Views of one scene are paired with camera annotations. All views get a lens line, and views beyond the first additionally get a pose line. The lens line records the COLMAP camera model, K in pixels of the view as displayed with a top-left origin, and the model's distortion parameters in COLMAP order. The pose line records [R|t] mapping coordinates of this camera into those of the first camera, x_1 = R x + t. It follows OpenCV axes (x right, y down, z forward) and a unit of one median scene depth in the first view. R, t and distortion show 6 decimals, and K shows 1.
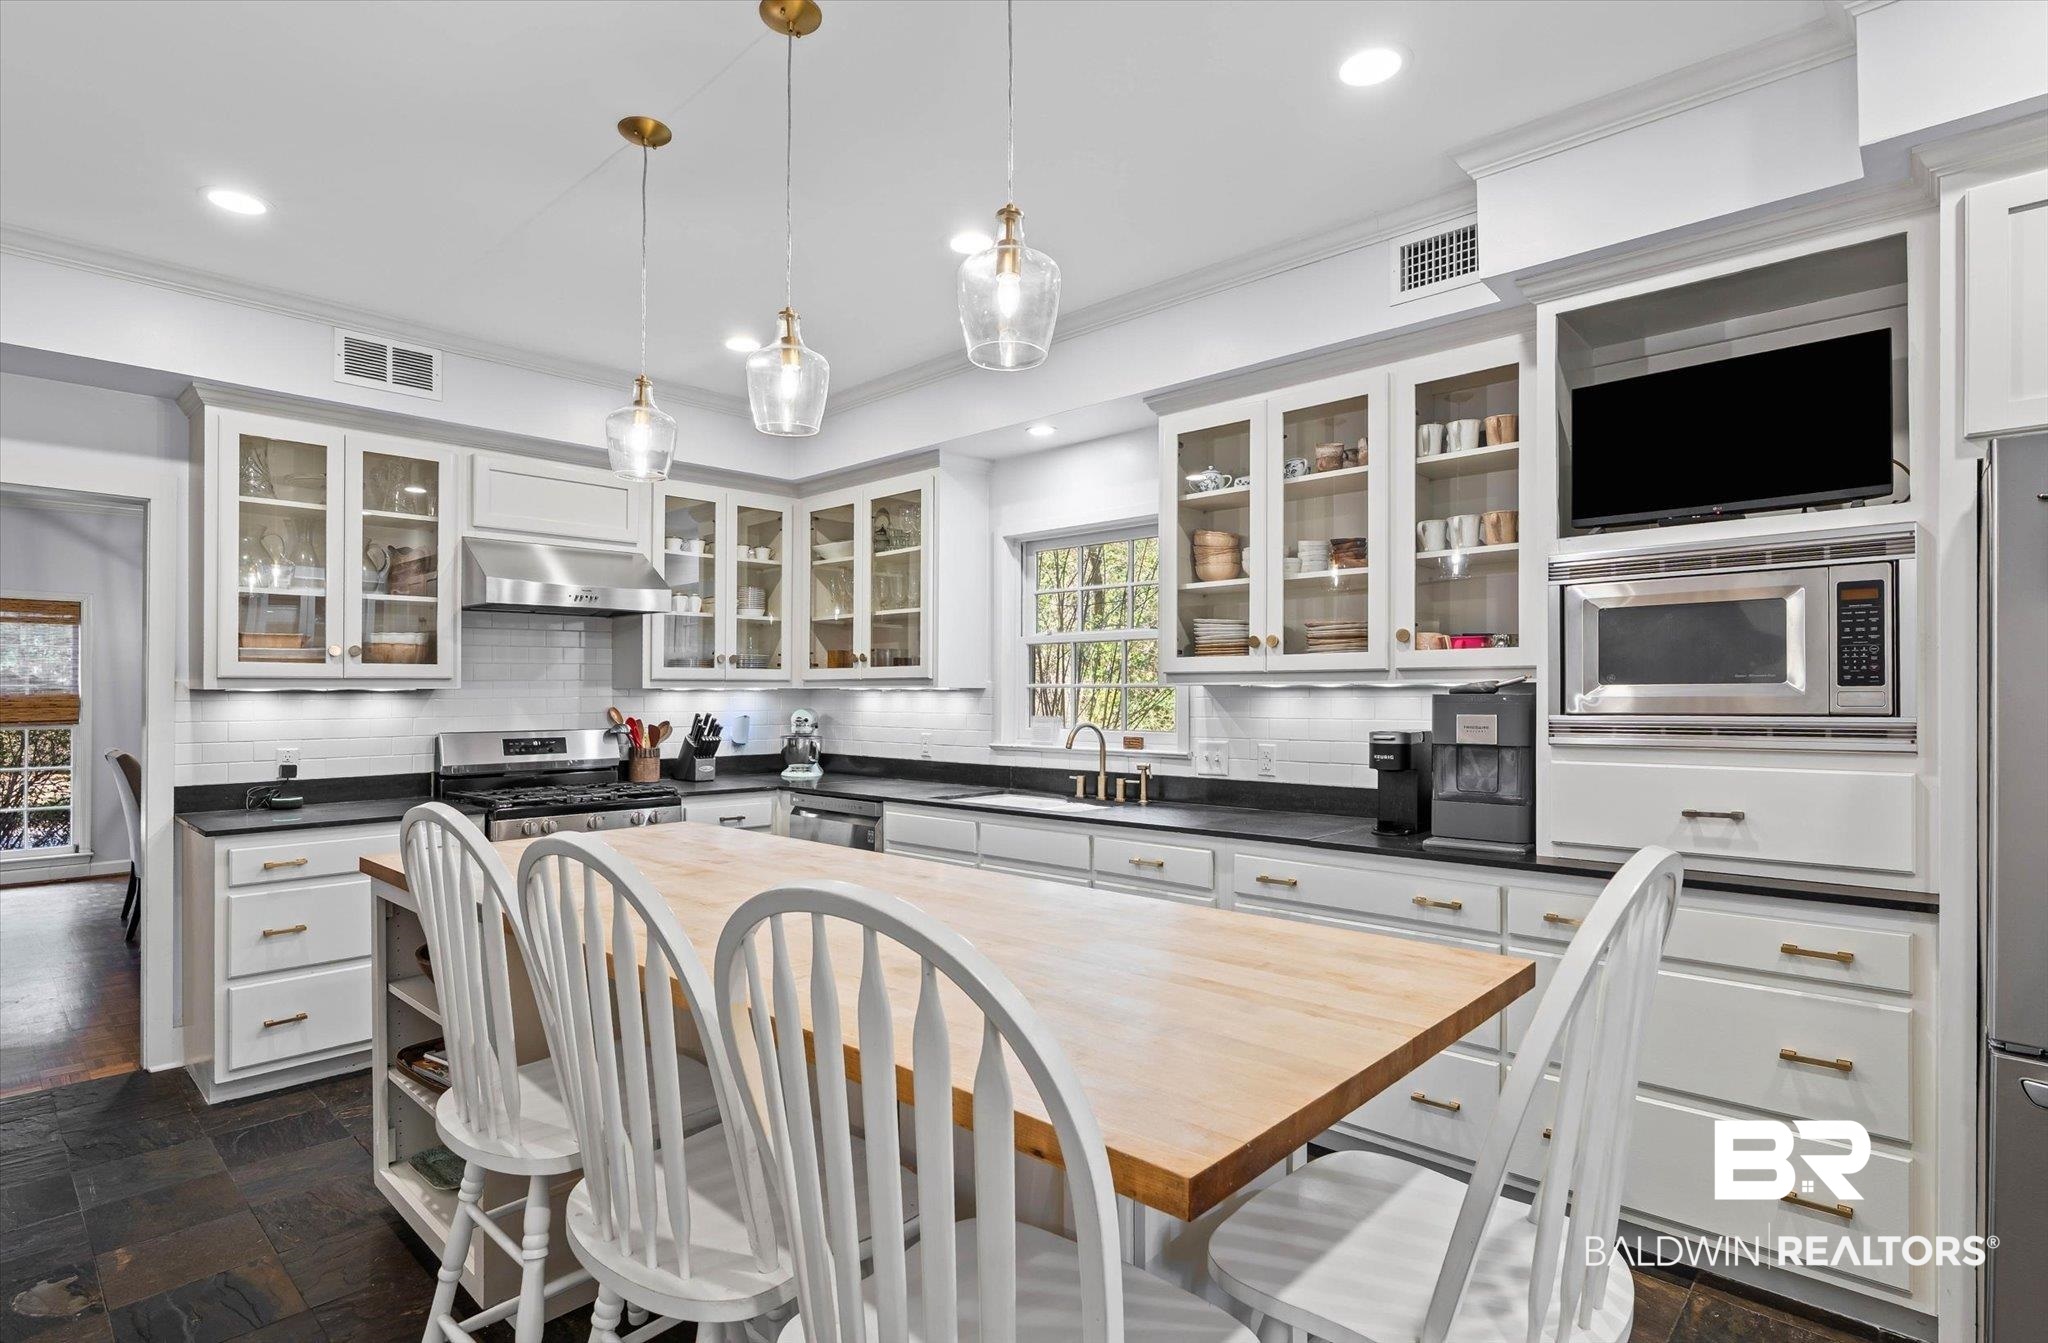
lens RADIAL K [[1011.9, 0, 1022.0], [0, 1011.9, 700.3], [0, 0, 1]] dist [-0.000124, -0.000084]
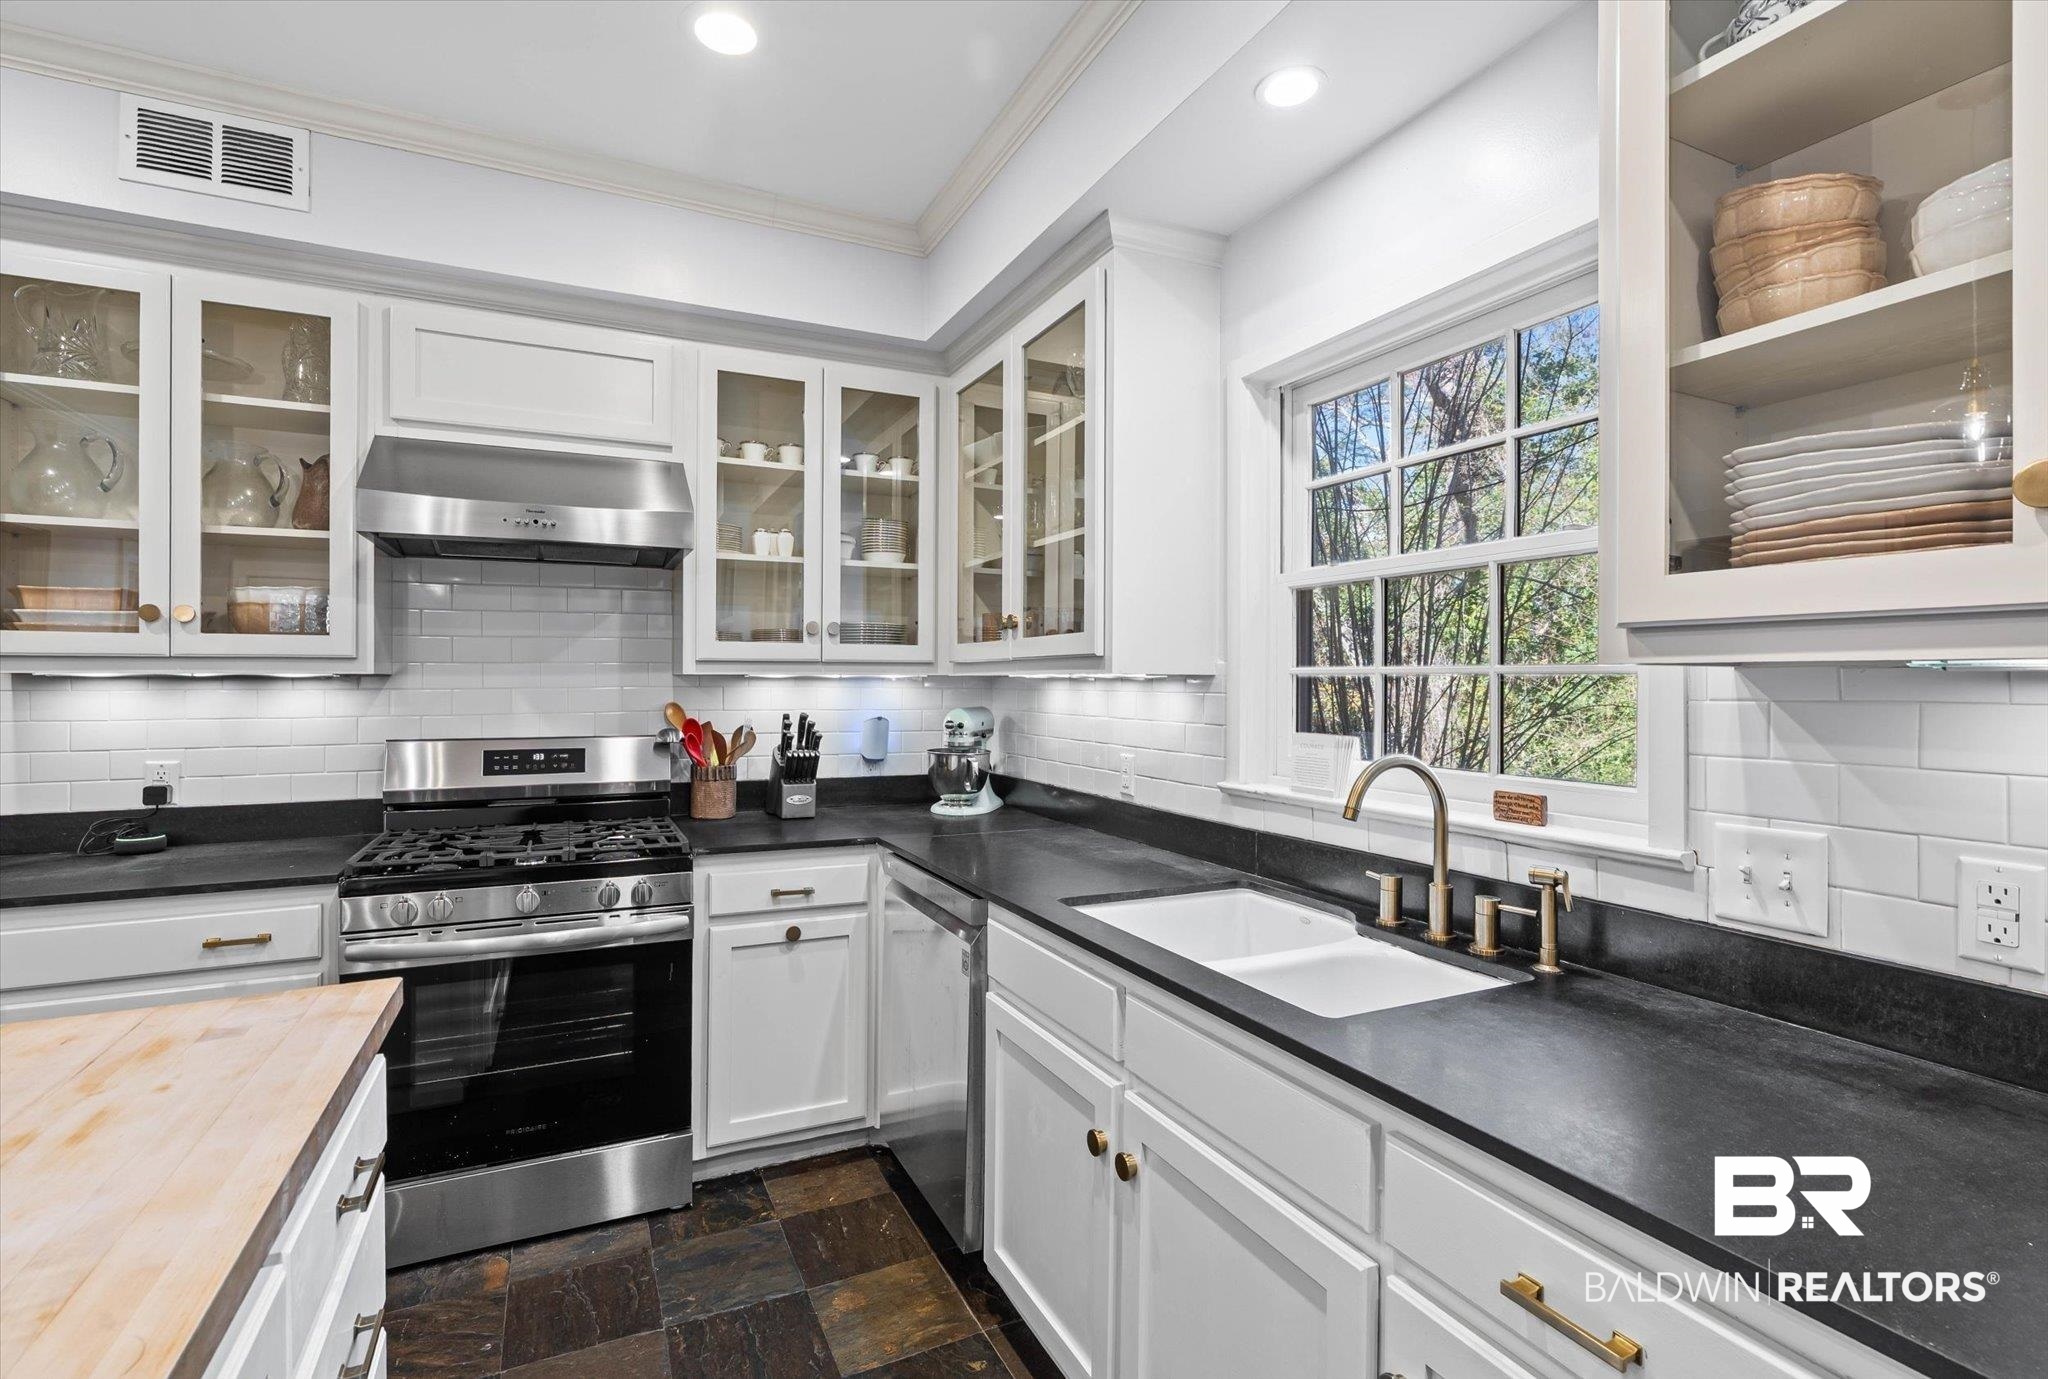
lens RADIAL K [[1126.2, 0, 1024.0], [0, 1126.2, 689.5], [0, 0, 1]] dist [-0.025765, 0.000077]
pose [[0.954441, 0.005623, -0.298346, 0.043979], [-0.006182, 0.999980, -0.000931, -0.003259], [0.298335, 0.002733, 0.954457, 0.413506]]
